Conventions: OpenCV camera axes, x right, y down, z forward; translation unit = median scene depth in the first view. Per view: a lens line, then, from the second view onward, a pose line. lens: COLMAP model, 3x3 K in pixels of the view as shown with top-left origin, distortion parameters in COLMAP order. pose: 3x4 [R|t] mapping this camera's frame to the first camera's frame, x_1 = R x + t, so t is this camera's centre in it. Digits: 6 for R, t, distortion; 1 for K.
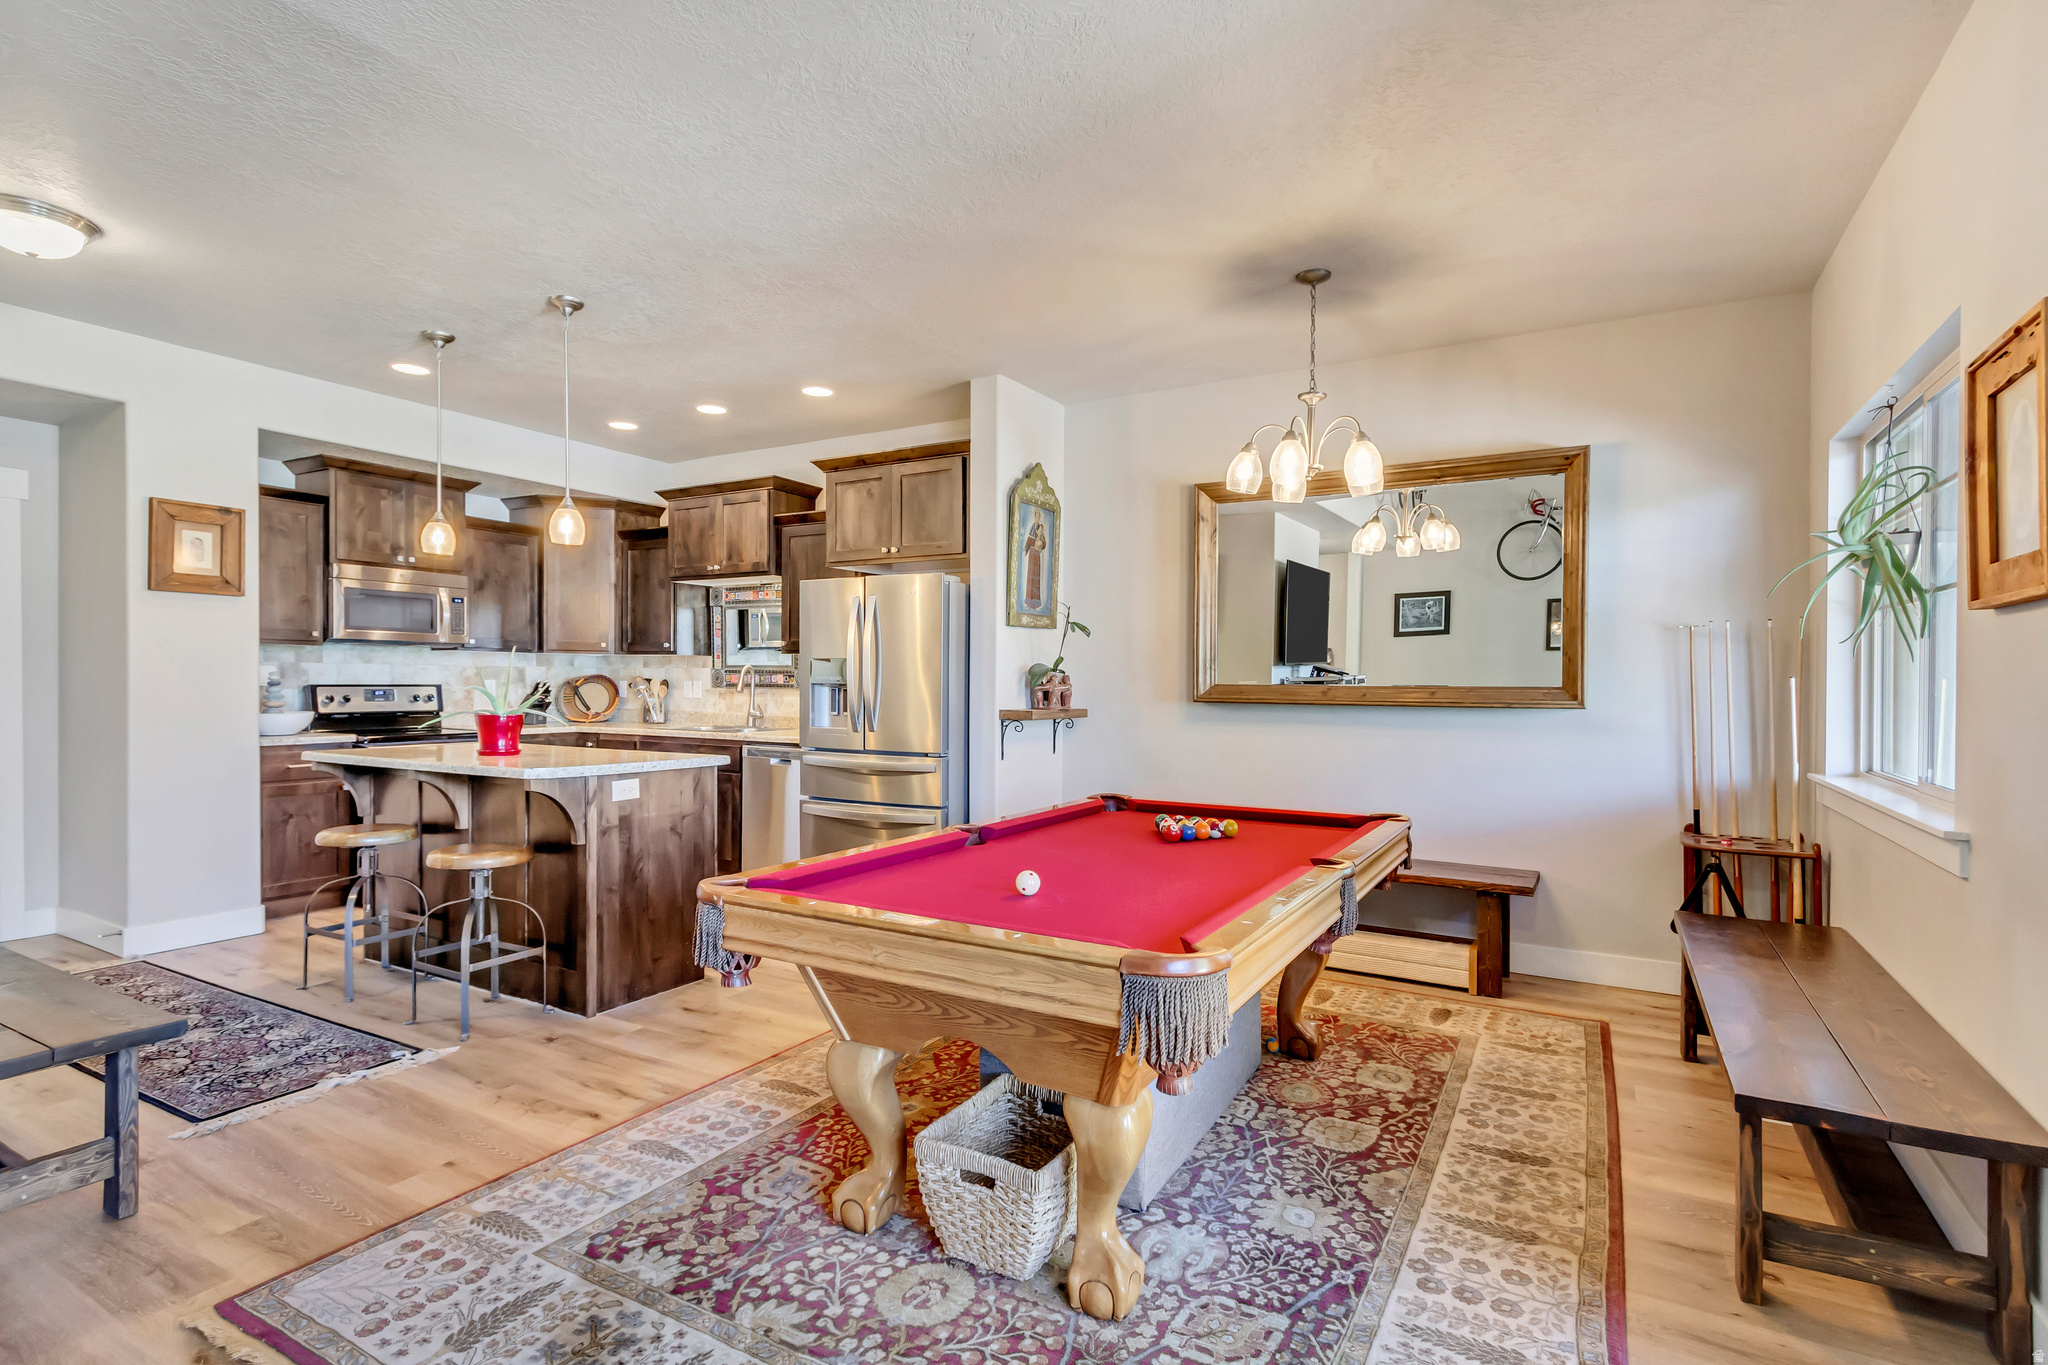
lens RADIAL K [[1003.7, 0, 1011.2], [0, 1003.7, 697.0], [0, 0, 1]] dist [0.010861, -0.004603]
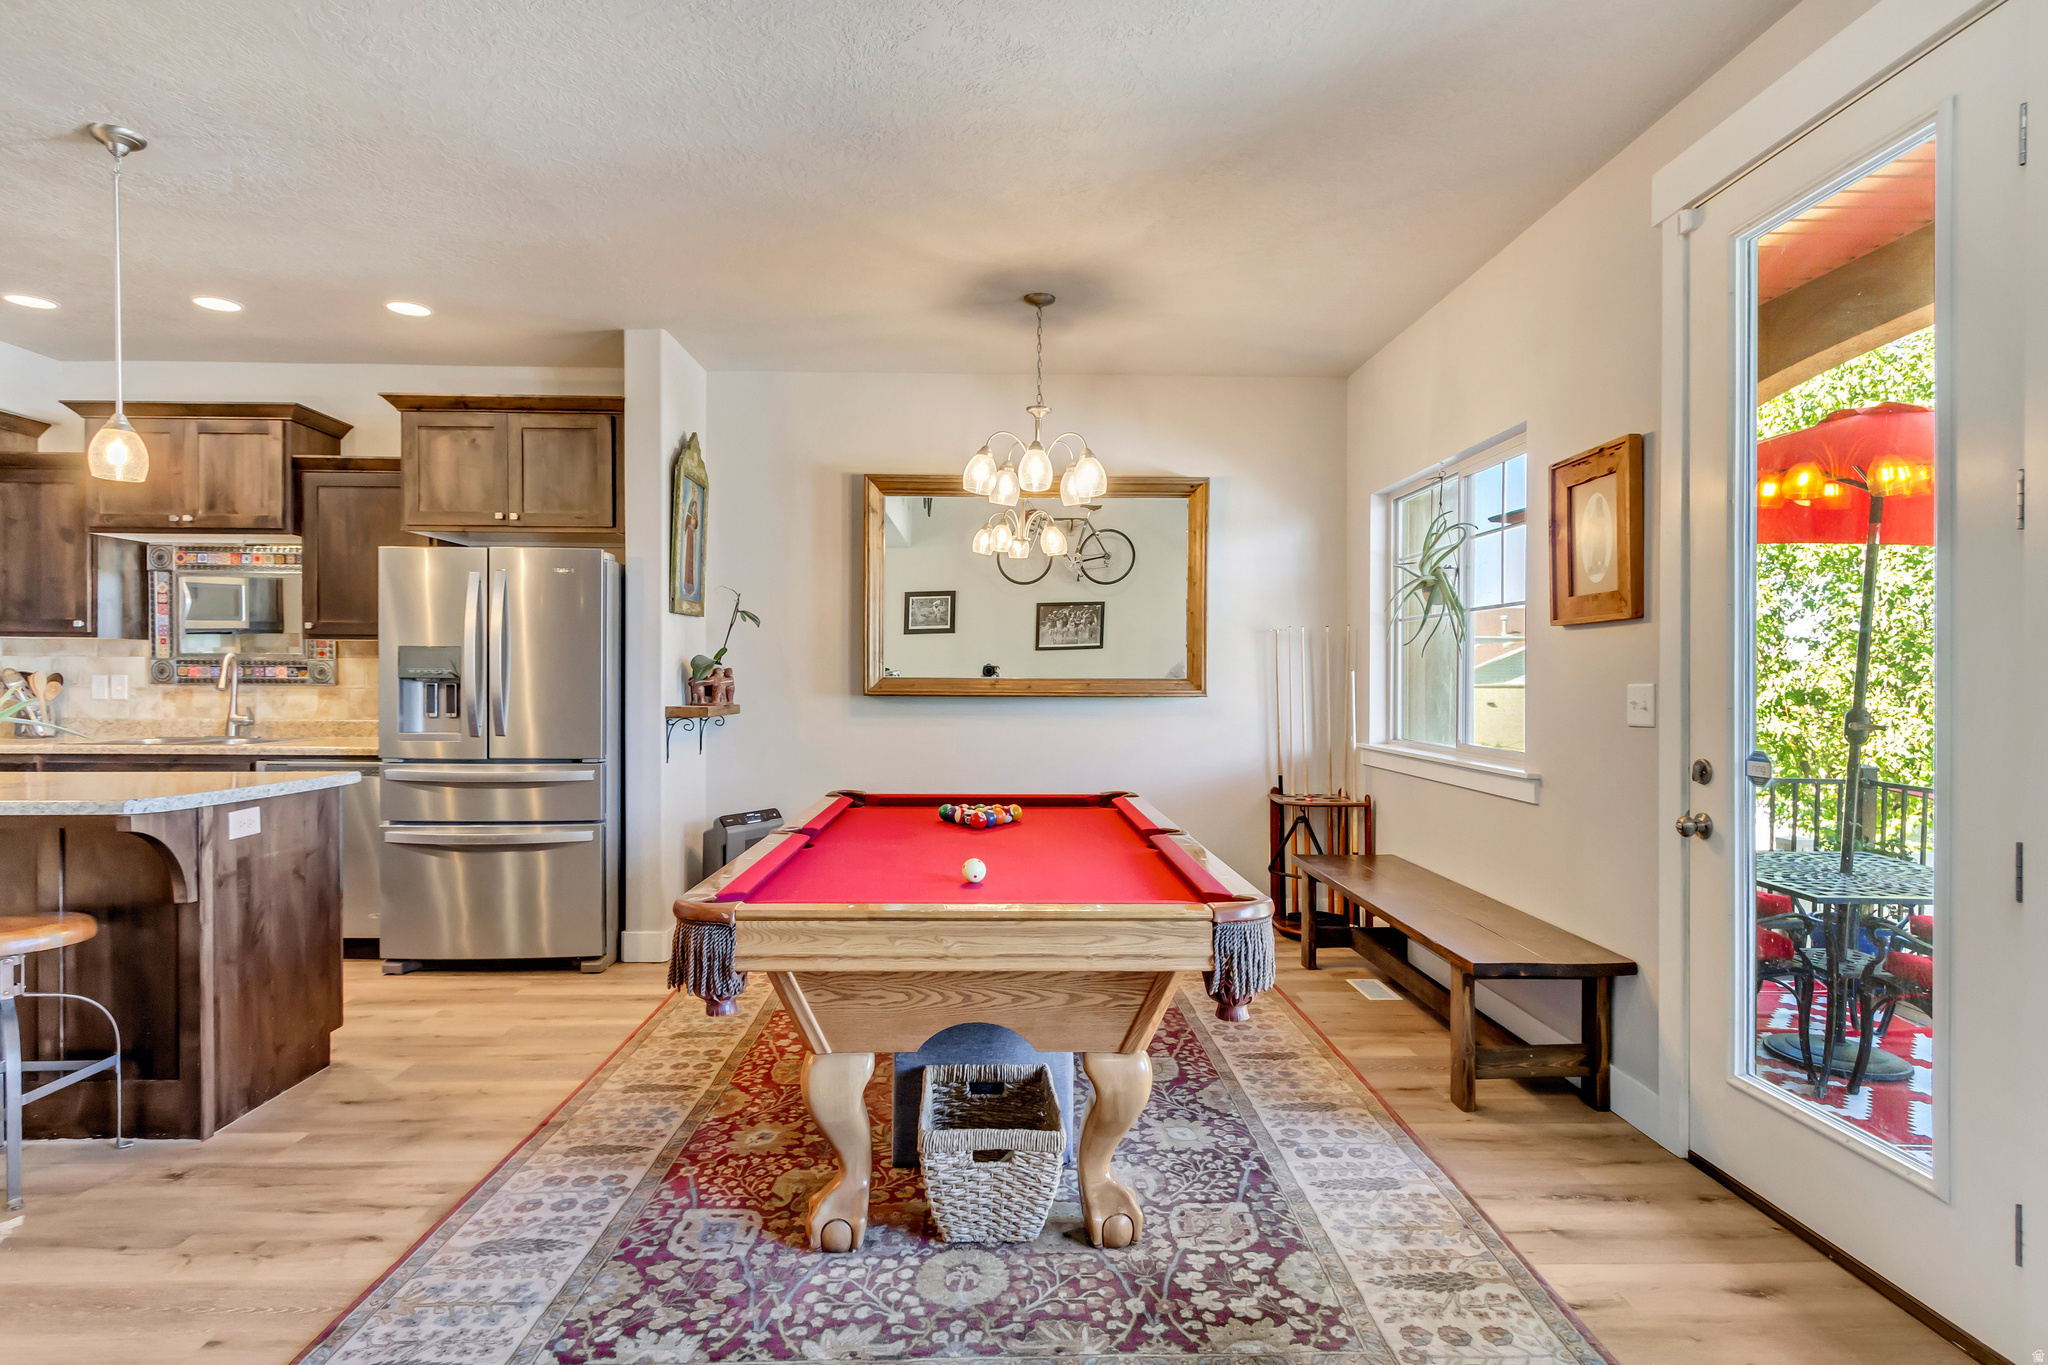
lens RADIAL K [[1090.7, 0, 1024.1], [0, 1090.7, 693.7], [0, 0, 1]] dist [0.010919, -0.006883]
pose [[0.845517, -0.011111, 0.533833, -0.315353], [0.010090, 0.999937, 0.004832, -0.000456], [-0.533853, 0.001300, 0.845576, 0.017032]]
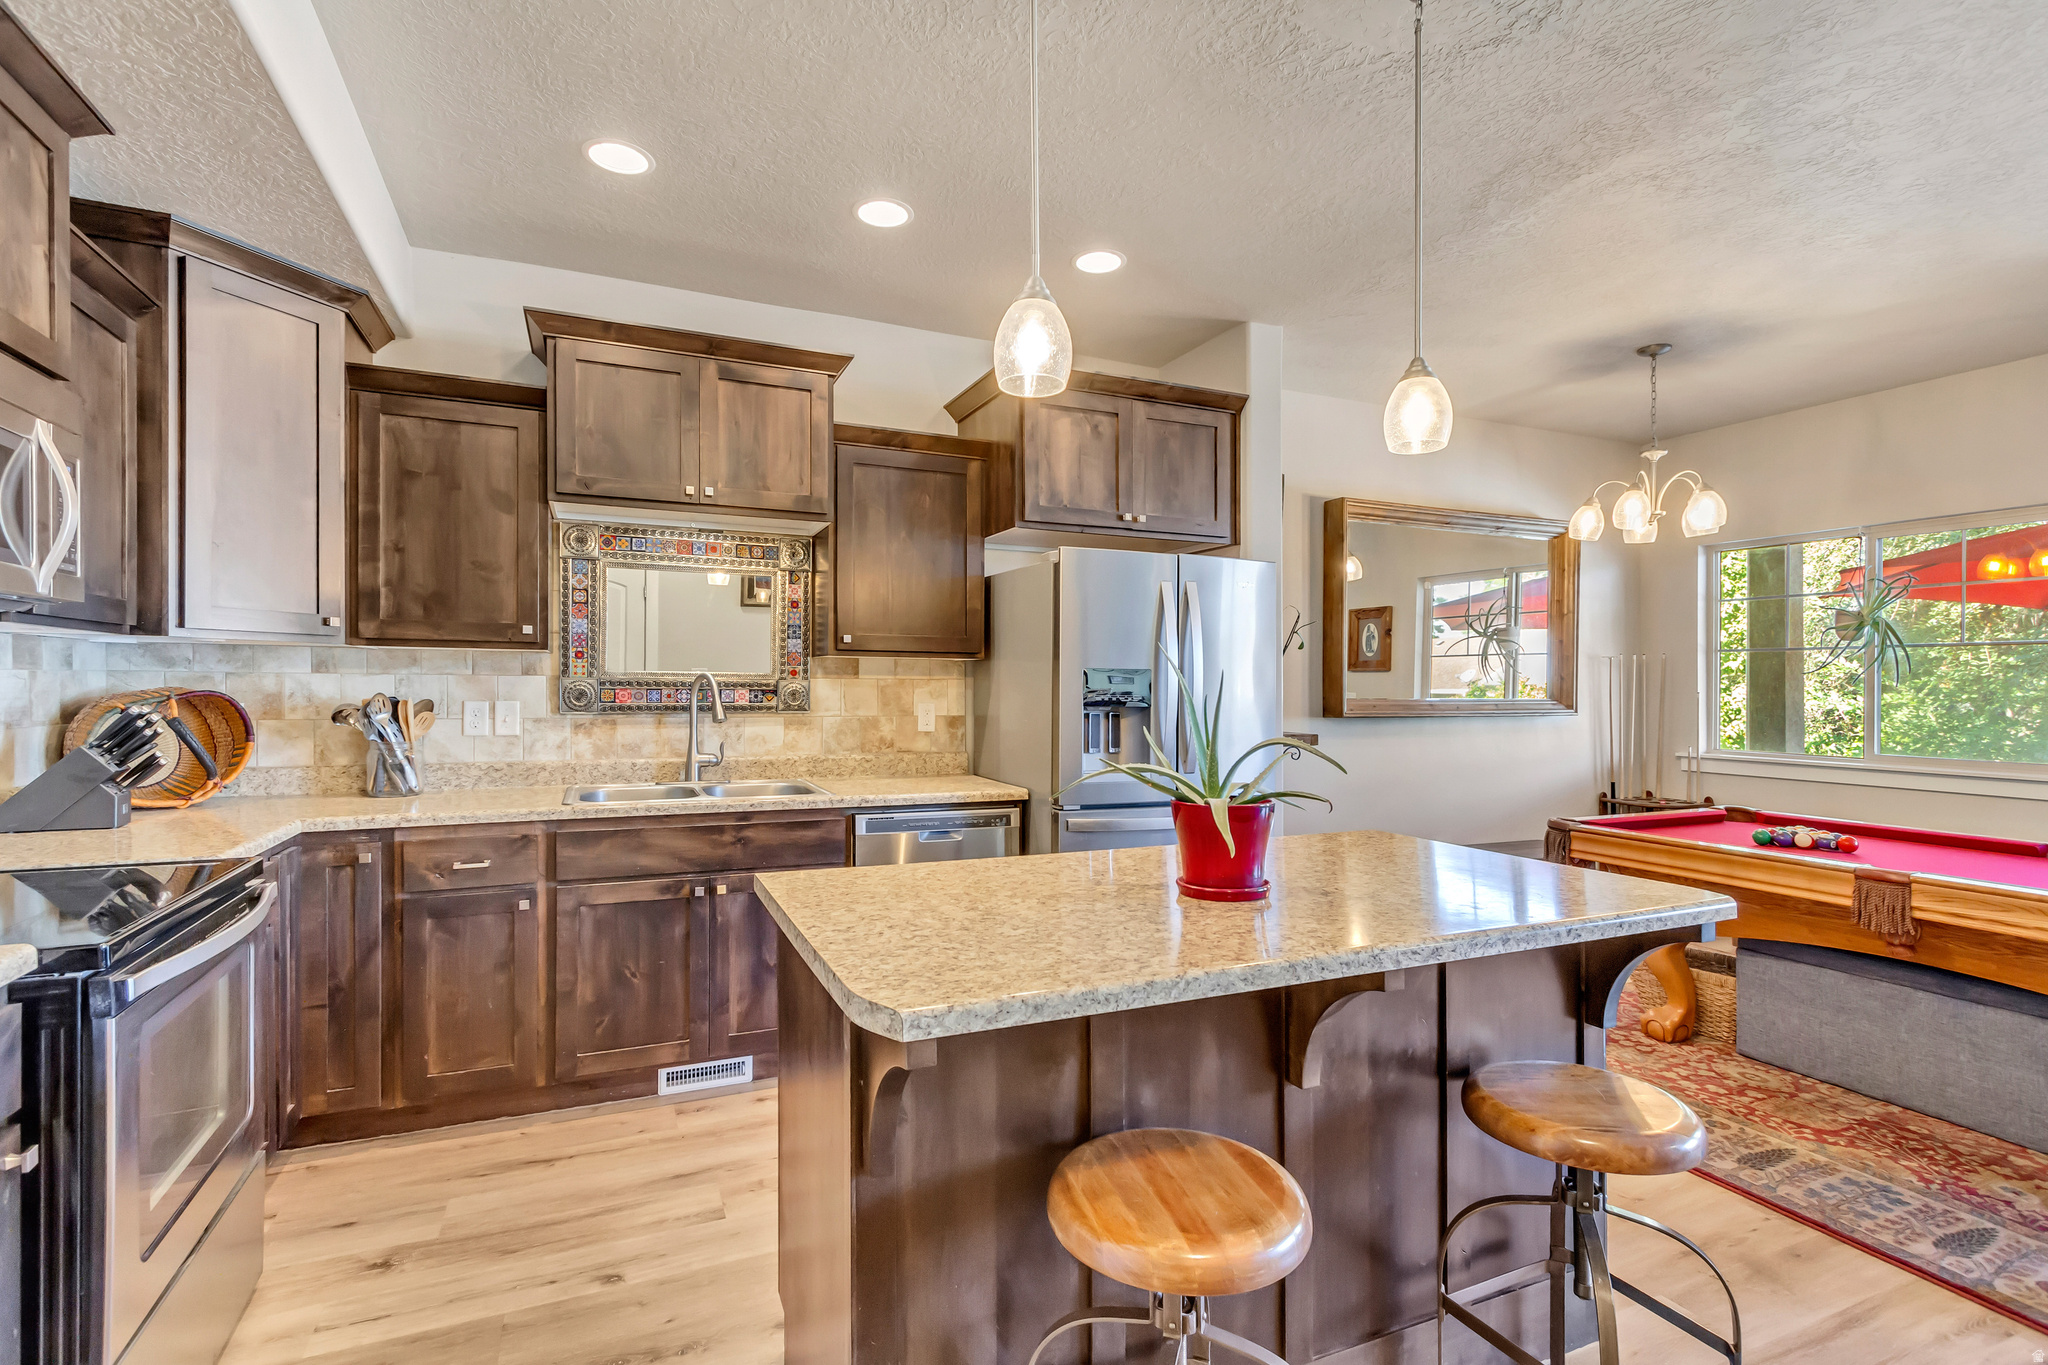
lens RADIAL K [[967.9, 0, 1022.8], [0, 967.9, 690.8], [0, 0, 1]] dist [0.003415, -0.000662]
pose [[0.585154, -0.006844, 0.810893, -0.941746], [0.010294, 0.999946, 0.001012, -0.032367], [-0.810857, 0.007756, 0.585193, 0.859370]]
